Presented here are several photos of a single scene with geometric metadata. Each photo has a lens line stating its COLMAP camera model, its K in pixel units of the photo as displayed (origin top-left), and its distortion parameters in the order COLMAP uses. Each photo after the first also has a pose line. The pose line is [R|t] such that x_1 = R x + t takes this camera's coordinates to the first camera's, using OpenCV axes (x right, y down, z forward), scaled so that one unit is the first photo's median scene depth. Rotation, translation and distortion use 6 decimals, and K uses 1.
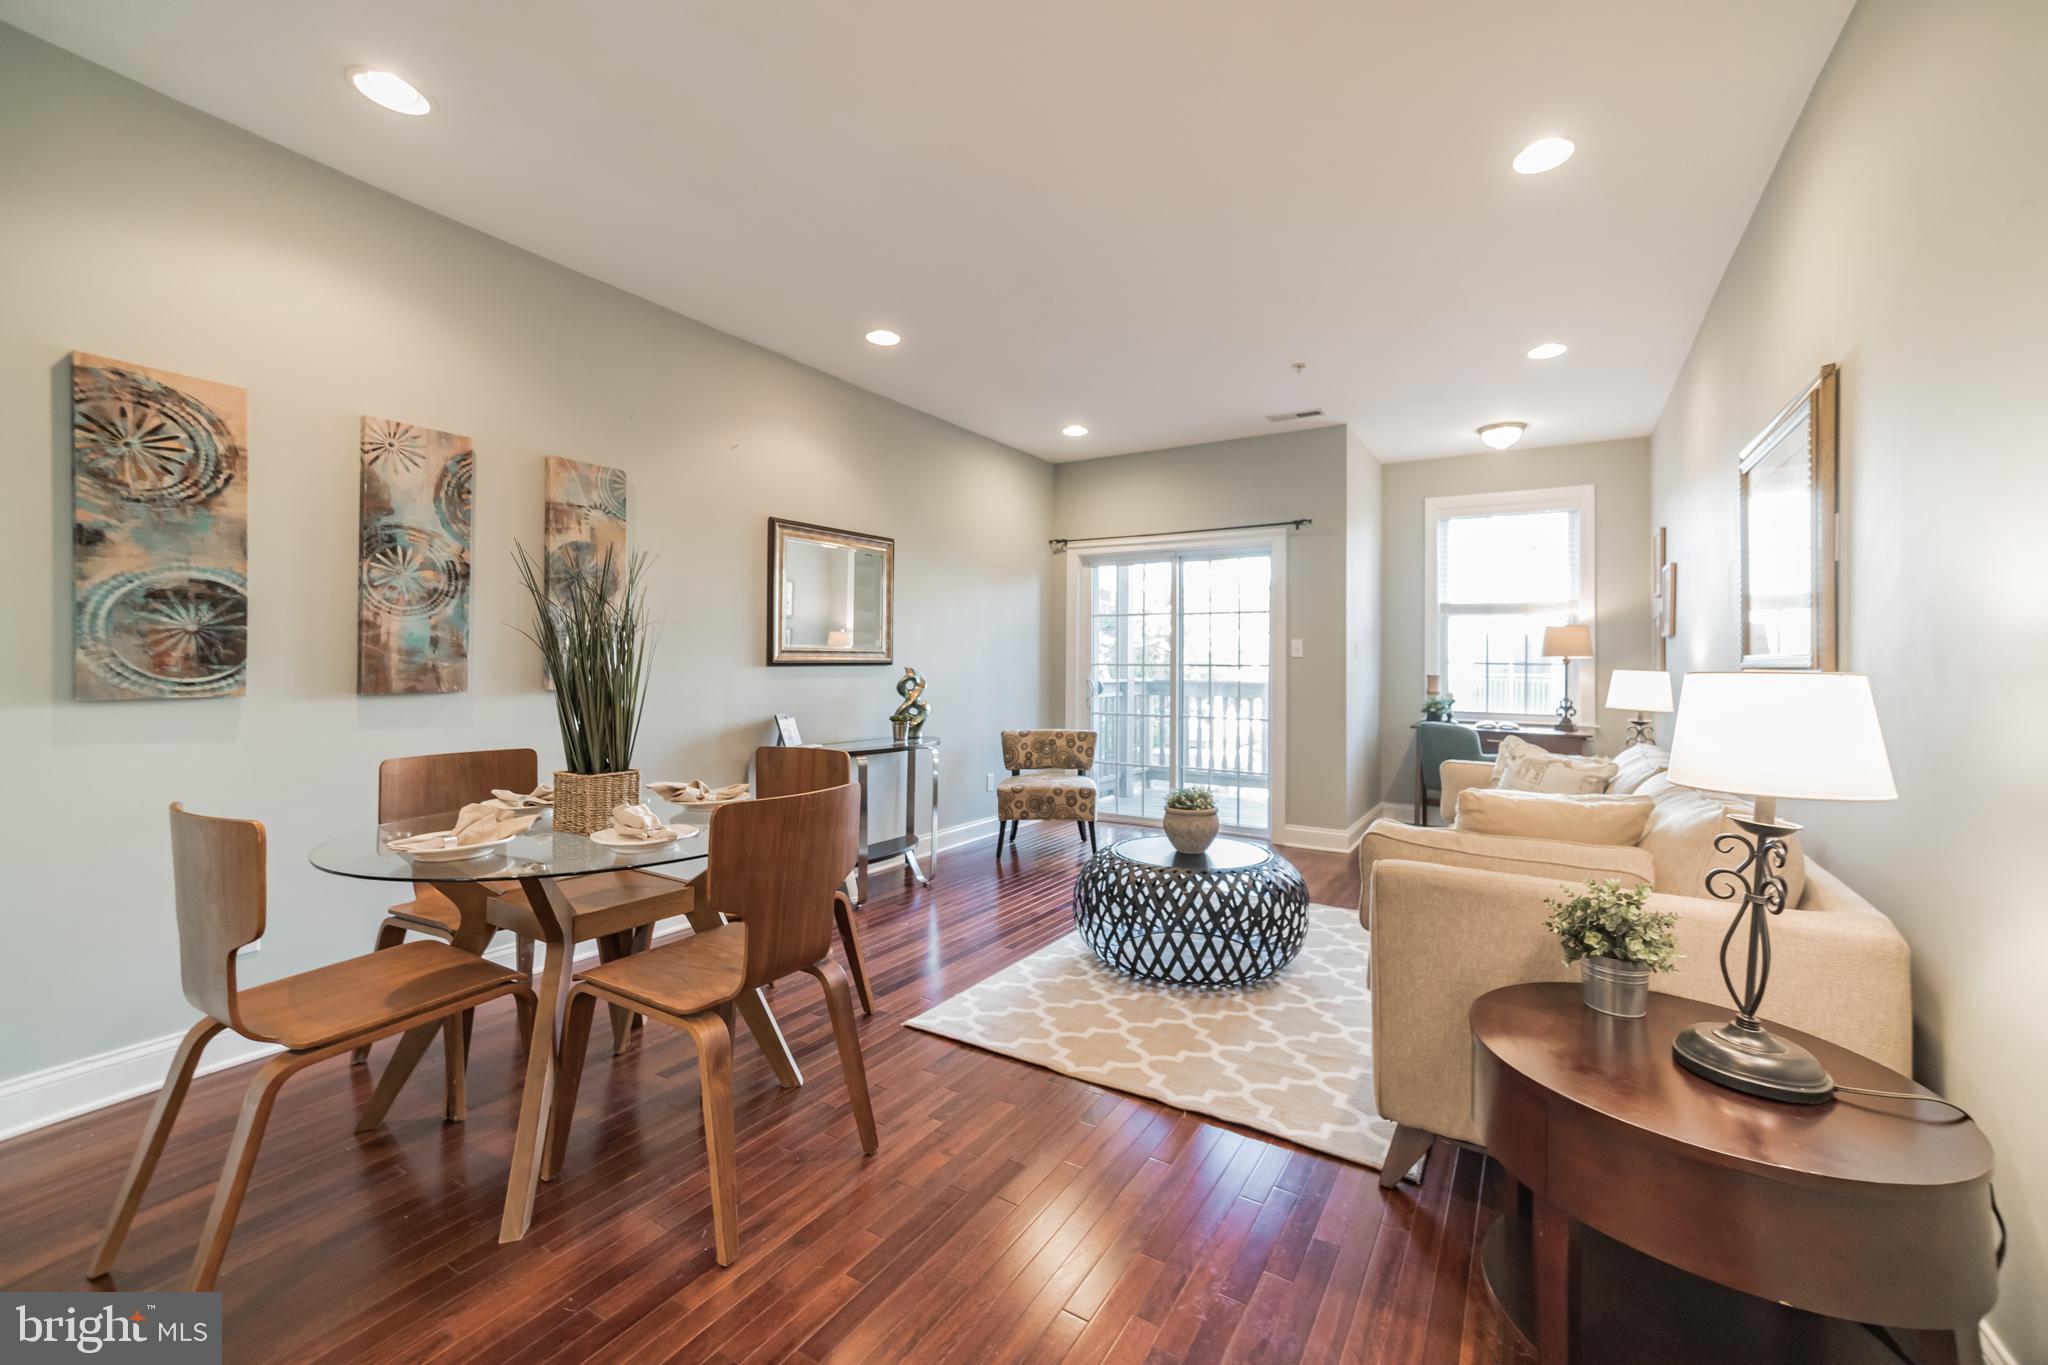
lens RADIAL K [[861.0, 0, 1015.5], [0, 861.0, 672.9], [0, 0, 1]] dist [0.000579, 0.000211]
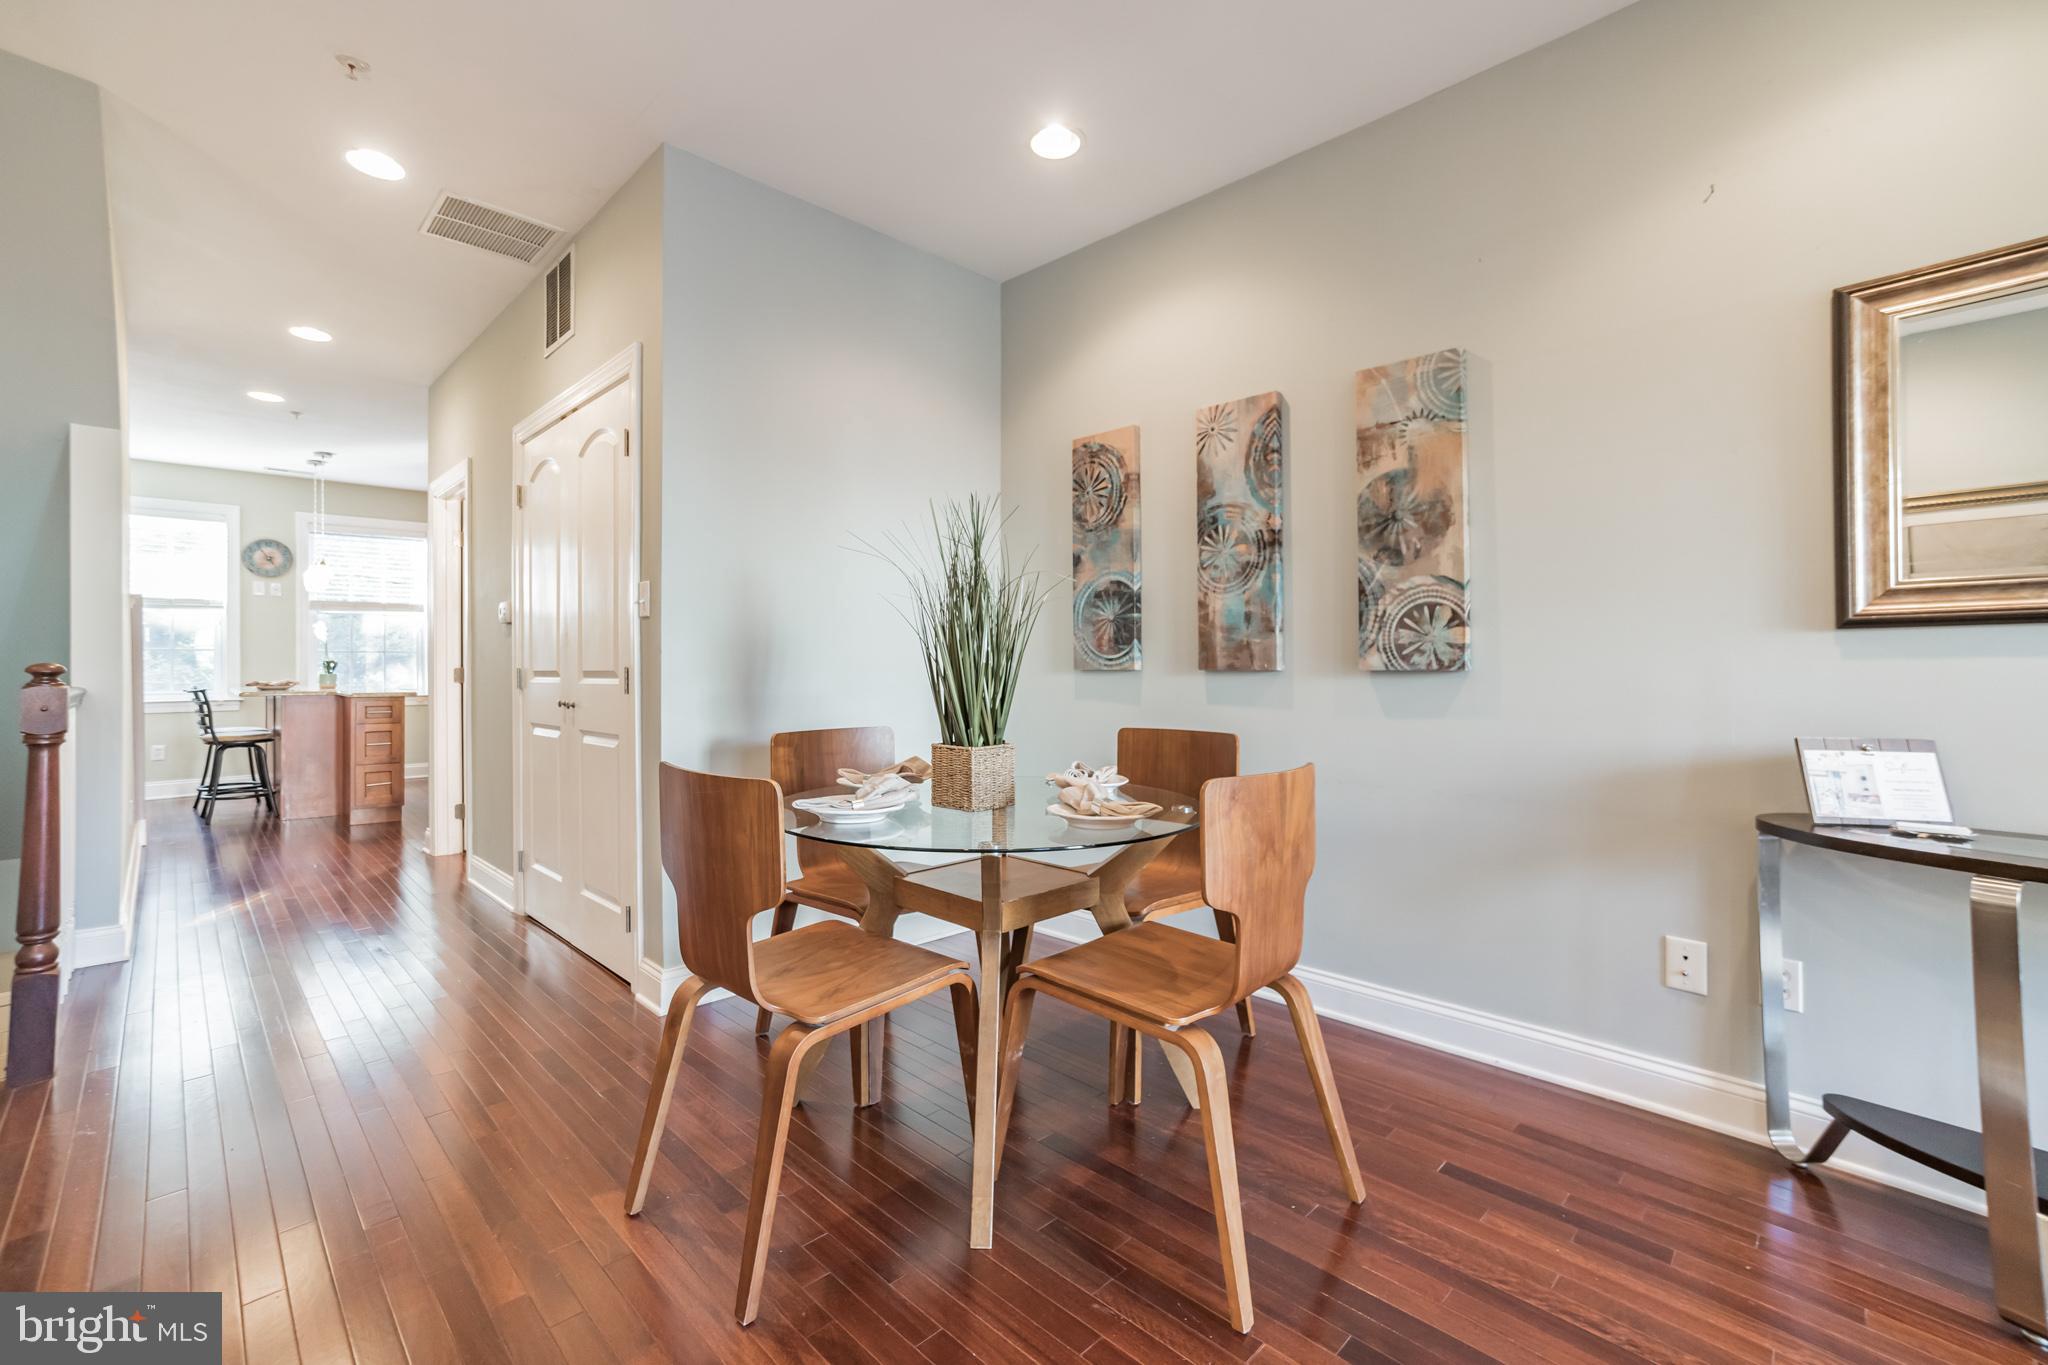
lens RADIAL K [[878.0, 0, 1022.1], [0, 878.0, 639.3], [0, 0, 1]] dist [-0.001038, 0.000064]
pose [[-0.209656, -0.024074, -0.977479, 0.339502], [0.000101, 0.999696, -0.024643, 0.012611], [0.977775, -0.005265, -0.209590, 0.976286]]
